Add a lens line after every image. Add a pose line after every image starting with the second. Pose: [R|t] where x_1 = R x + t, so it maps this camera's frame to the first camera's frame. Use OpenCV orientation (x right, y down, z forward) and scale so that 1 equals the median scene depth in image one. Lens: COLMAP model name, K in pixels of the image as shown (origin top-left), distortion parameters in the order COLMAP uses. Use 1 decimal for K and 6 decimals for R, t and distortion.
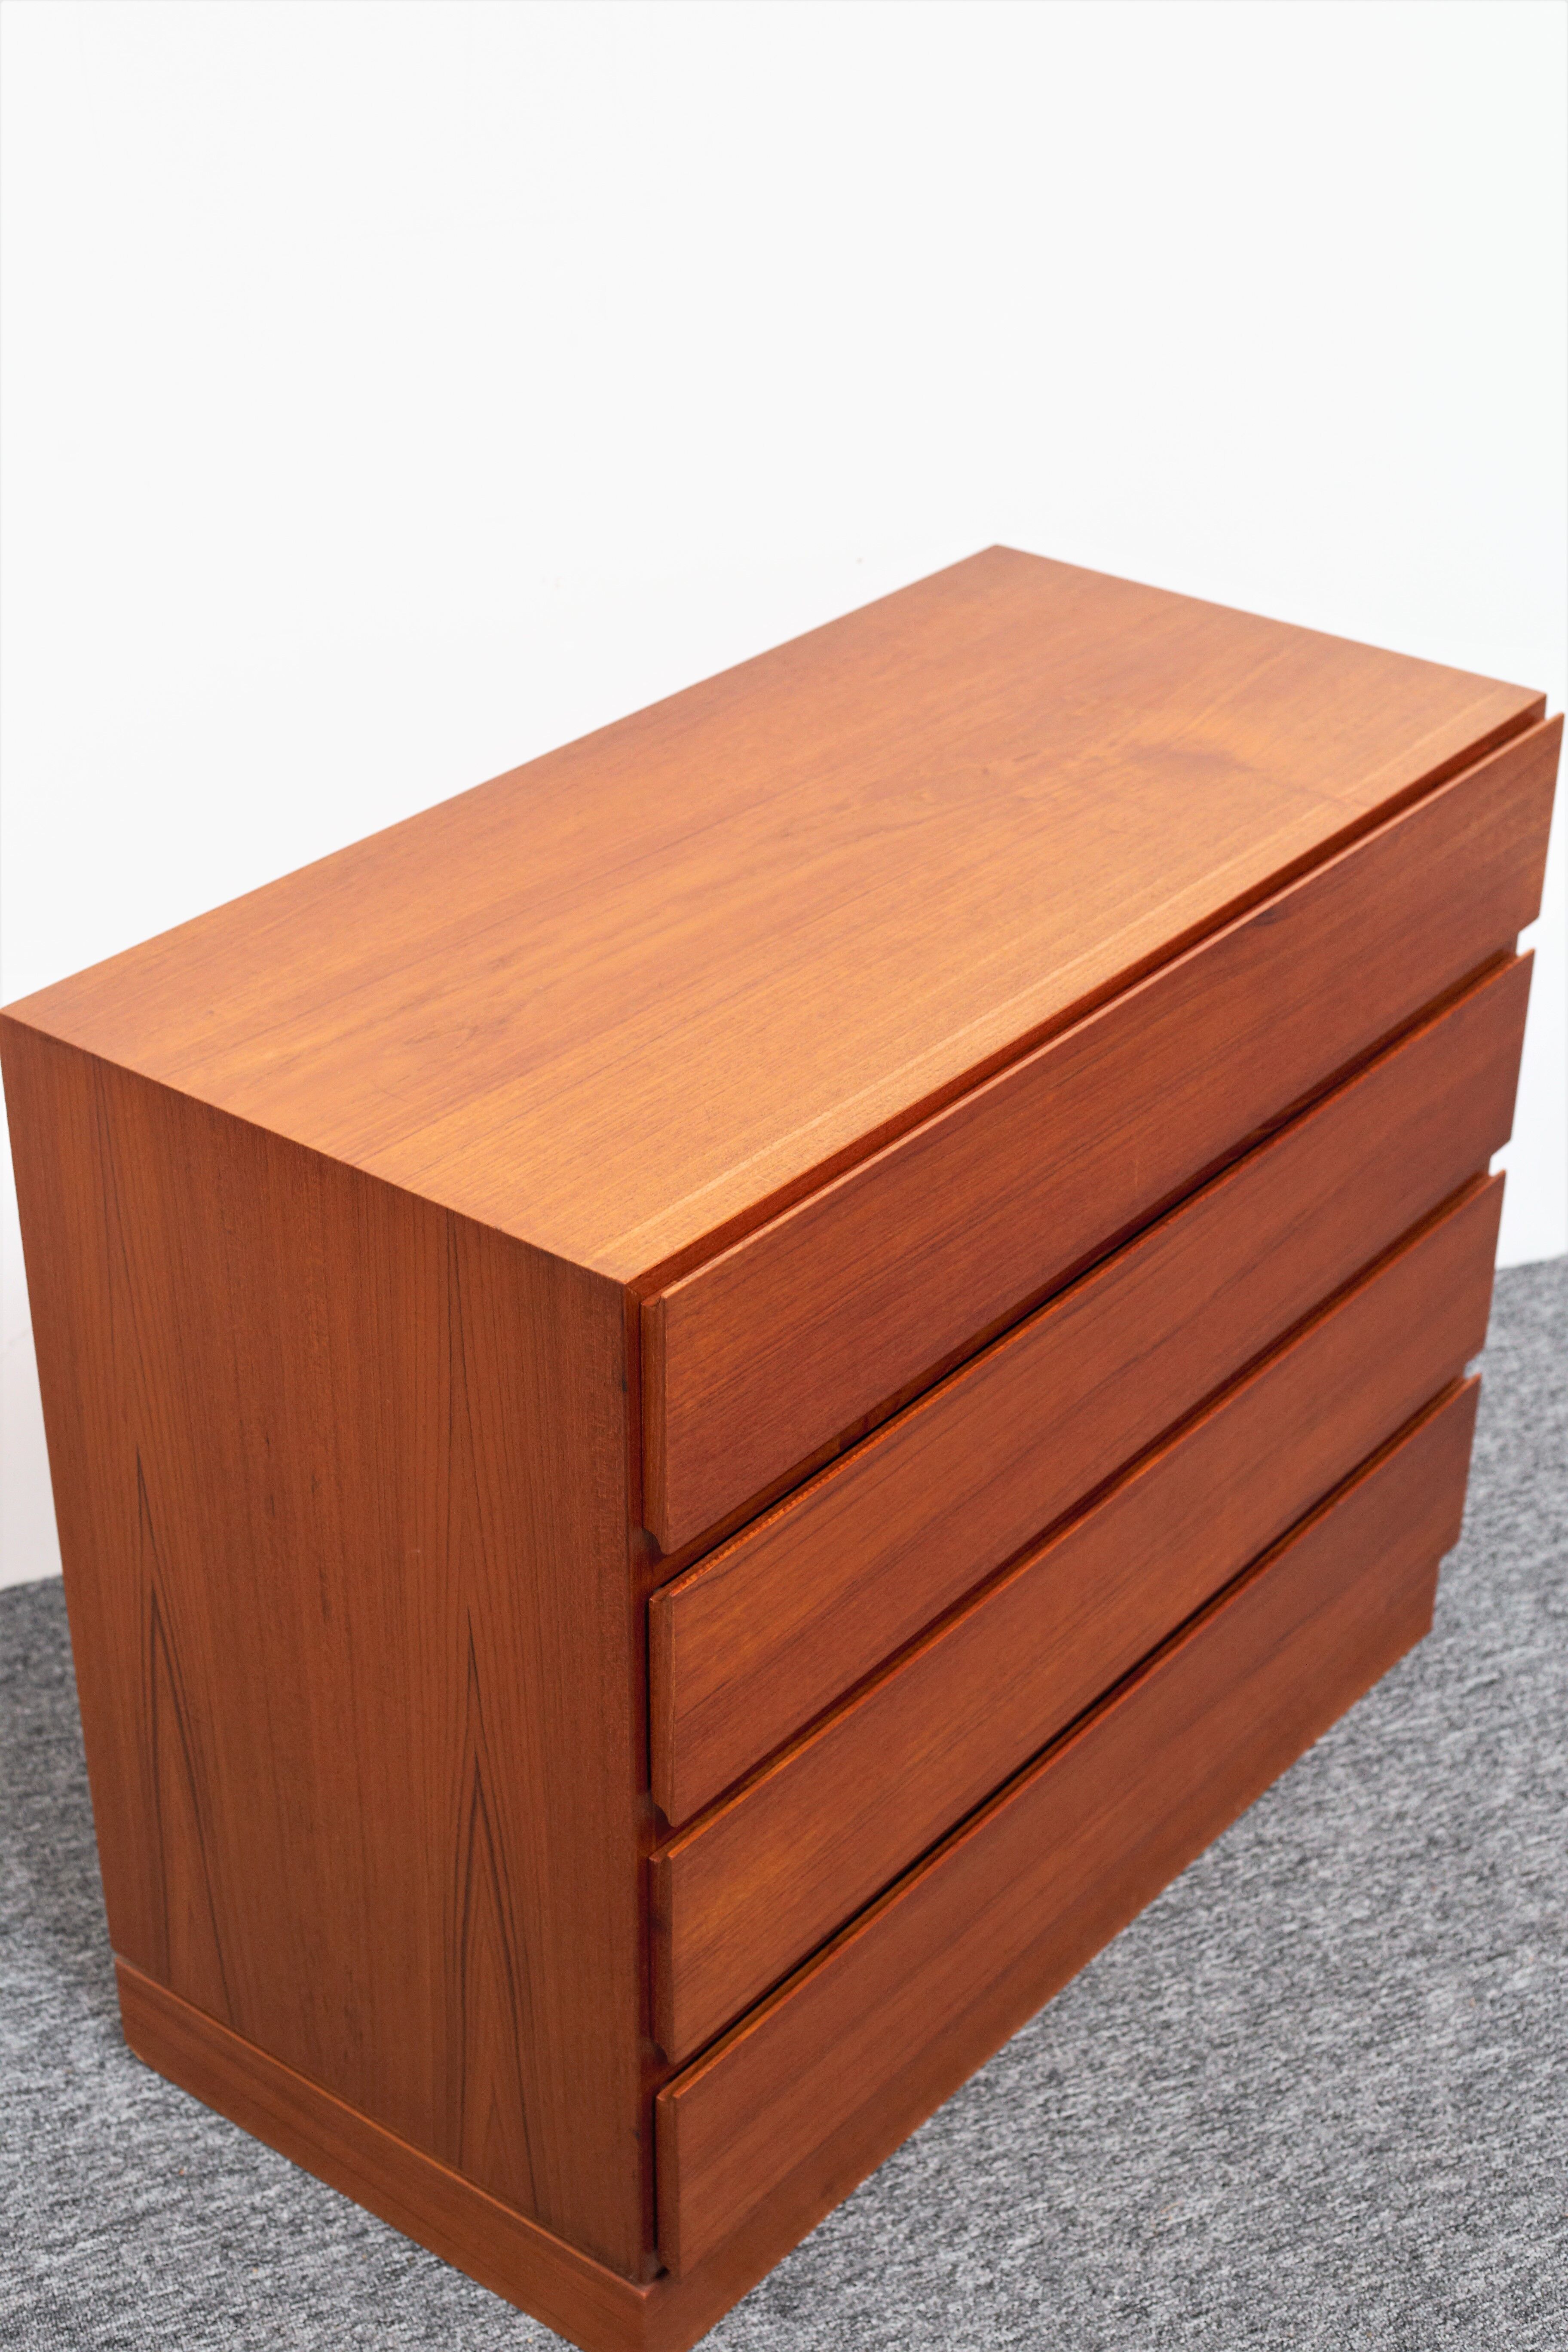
lens RADIAL K [[3520.2, 0, 783.9], [0, 3520.2, 1231.7], [0, 0, 1]] dist [-0.103333, 0.000000]
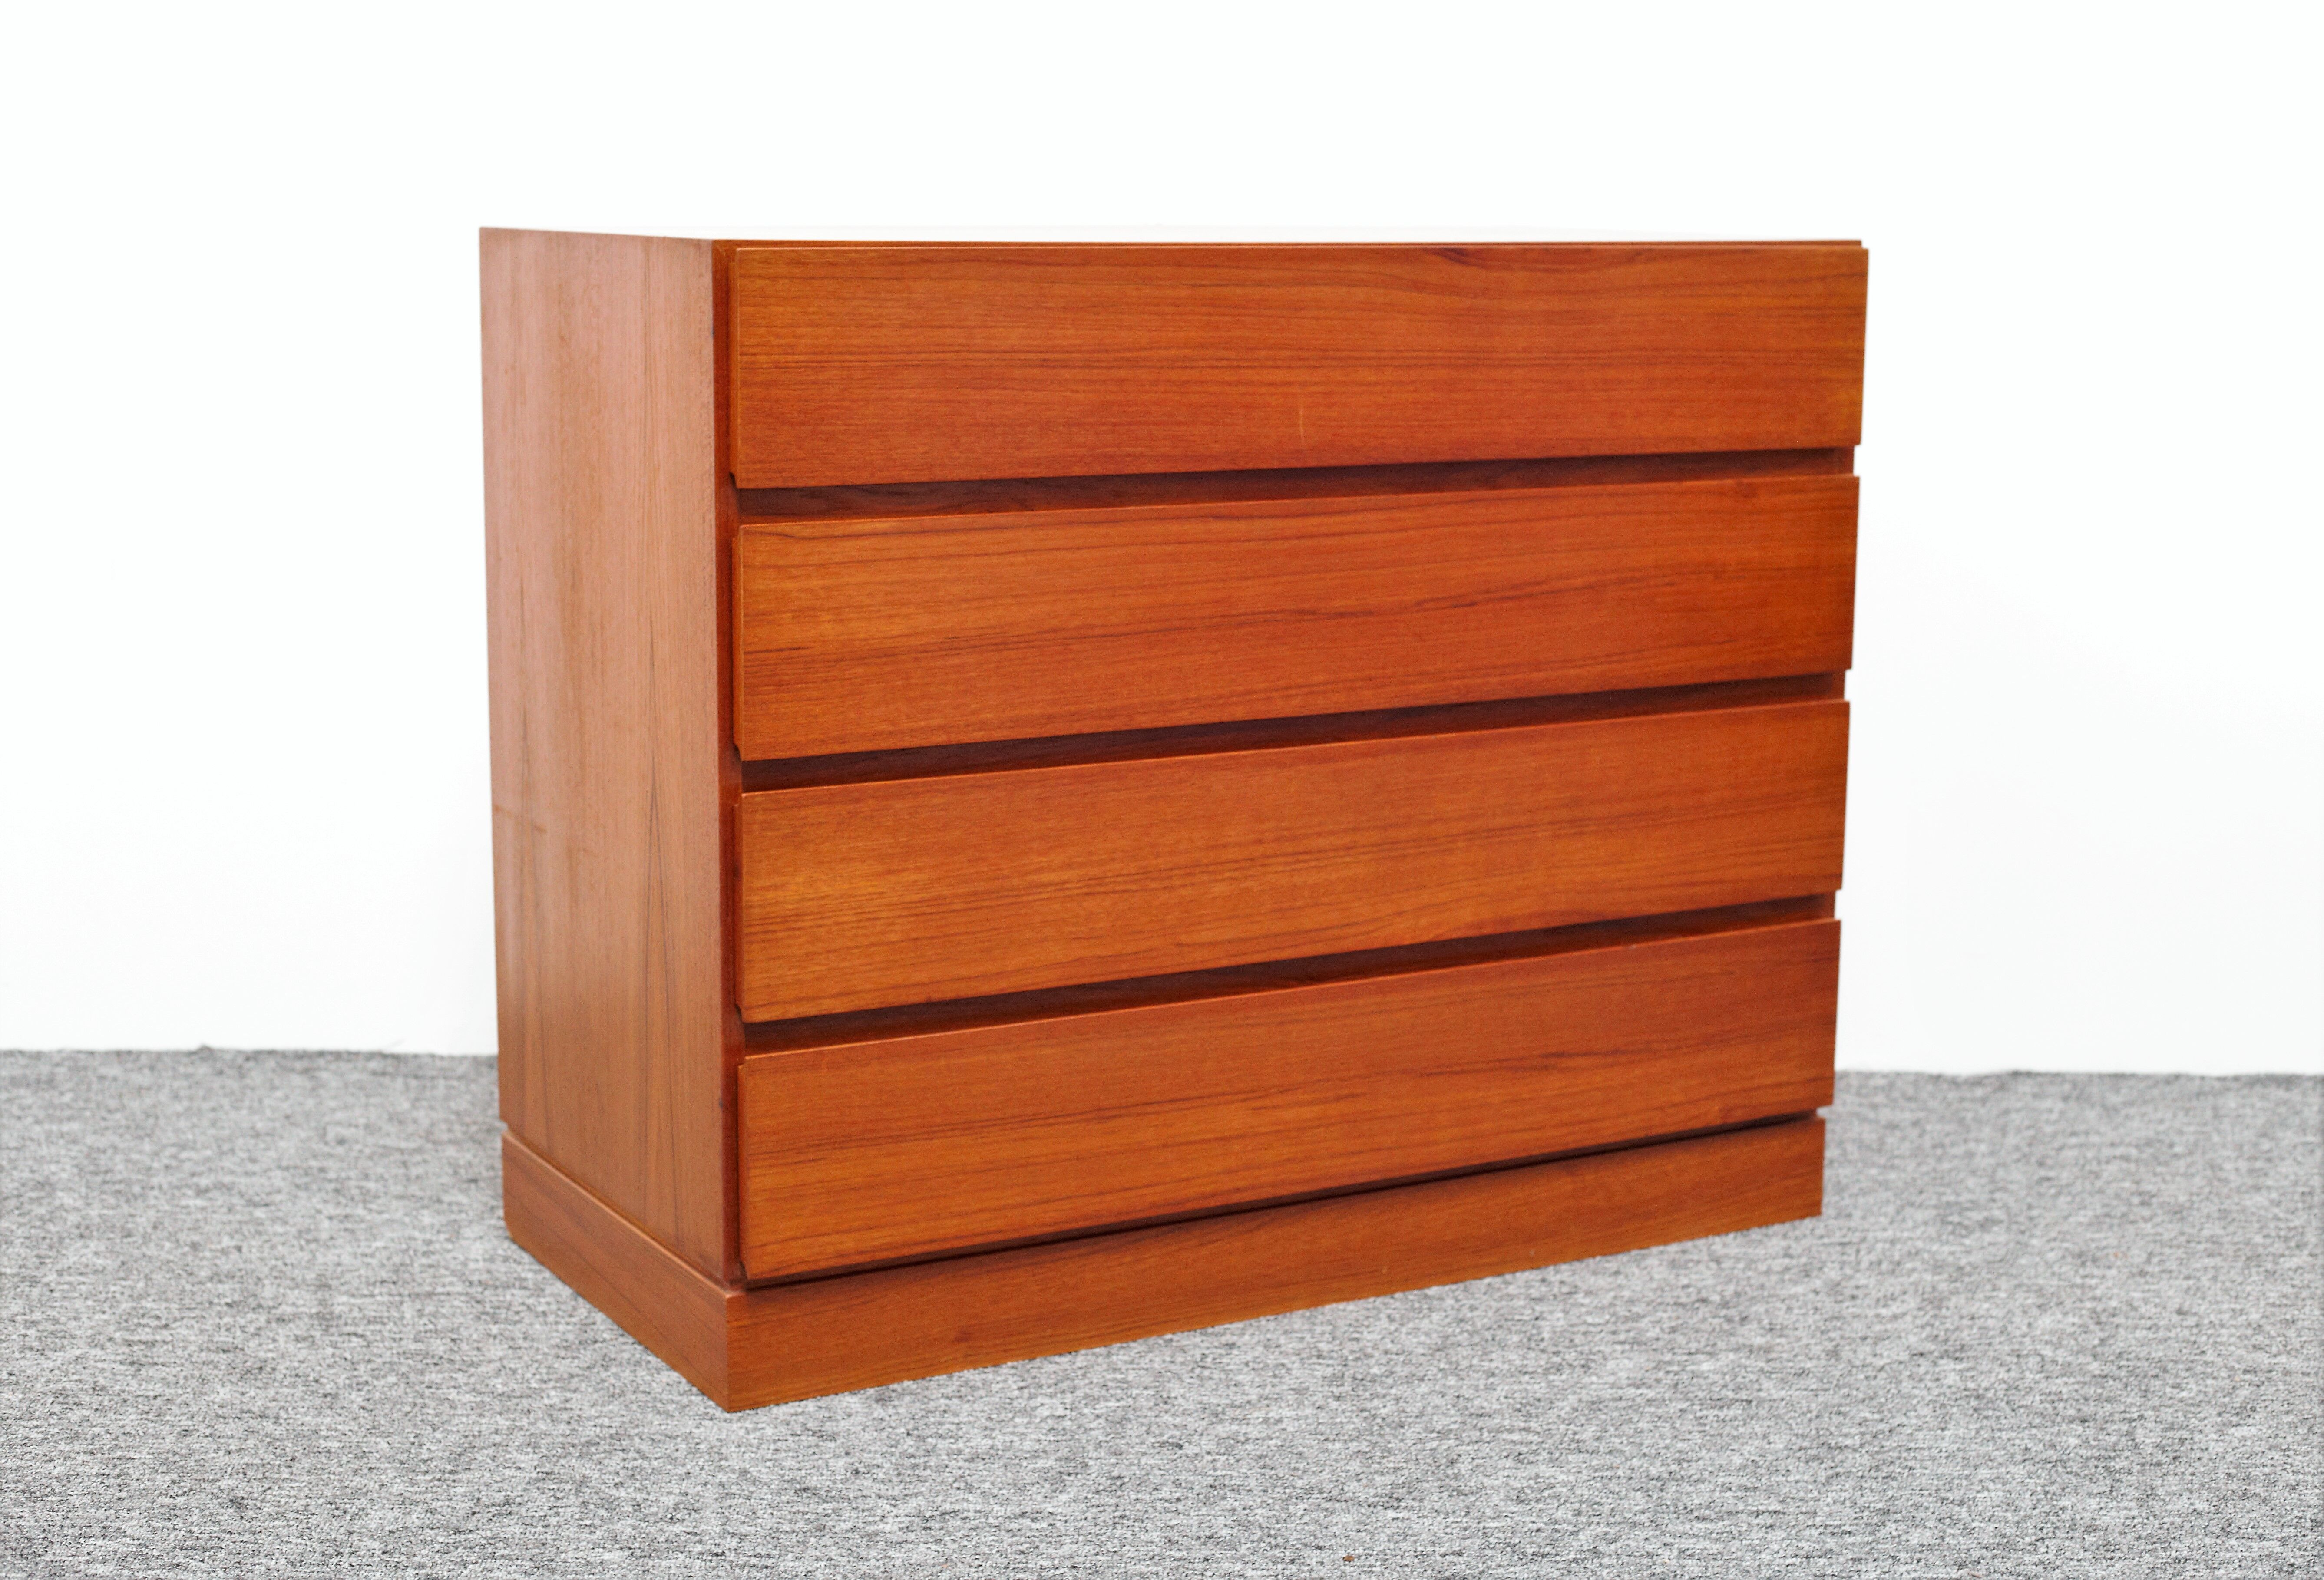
lens RADIAL K [[3485.0, 0, 1169.0], [0, 3485.0, 764.9], [0, 0, 1]] dist [-0.088237, 0.000000]
pose [[0.926920, 0.064671, -0.369644, 0.467066], [-0.196636, 0.922679, -0.331659, 0.457130], [0.319614, 0.380107, 0.867966, -0.008242]]
